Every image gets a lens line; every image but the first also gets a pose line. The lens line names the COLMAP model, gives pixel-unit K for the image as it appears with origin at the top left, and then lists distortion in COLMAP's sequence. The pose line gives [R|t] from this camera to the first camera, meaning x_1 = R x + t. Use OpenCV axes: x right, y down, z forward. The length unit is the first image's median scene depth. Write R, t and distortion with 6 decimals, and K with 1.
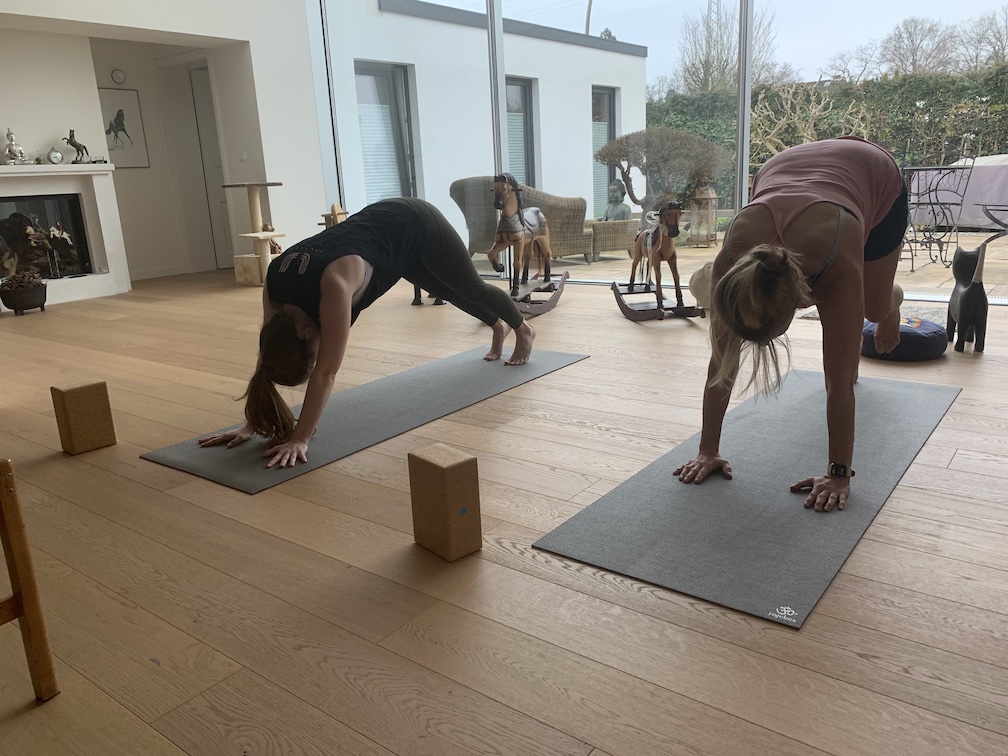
lens RADIAL K [[772.1, 0, 499.6], [0, 772.1, 373.8], [0, 0, 1]] dist [0.080586, -0.102870]
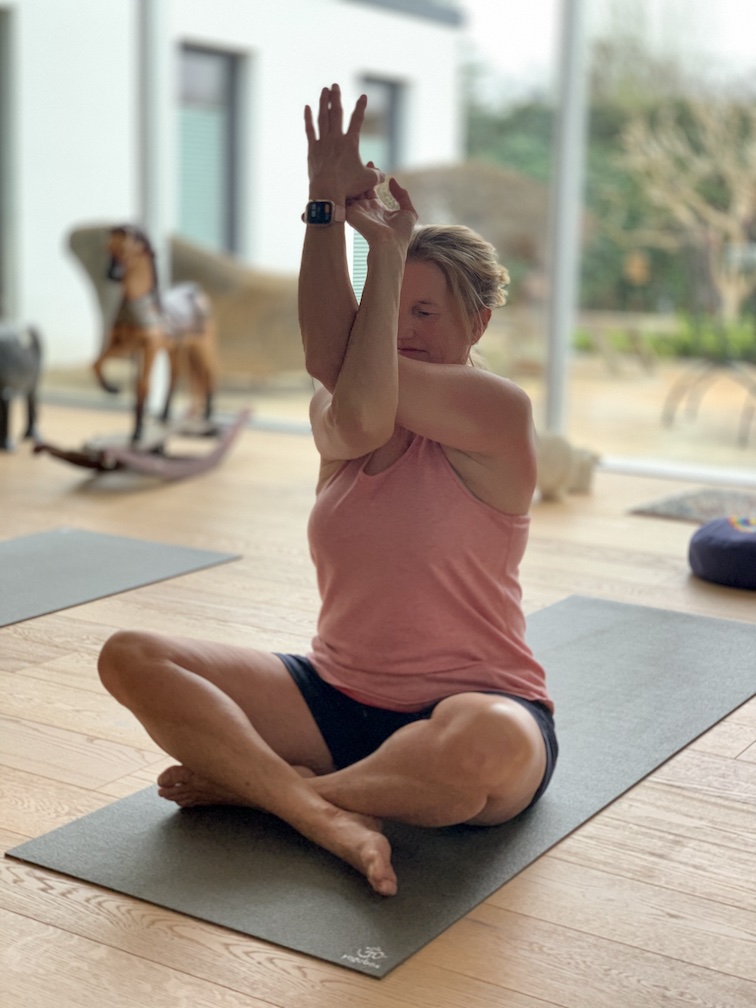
lens RADIAL K [[1520.5, 0, 378.0], [0, 1520.5, 504.0], [0, 0, 1]] dist [0.127293, -0.688901]
pose [[0.991981, 0.056603, 0.113002, 0.074758], [-0.048589, 0.996187, -0.072464, 0.011409], [-0.116673, 0.066392, 0.990949, -0.079768]]
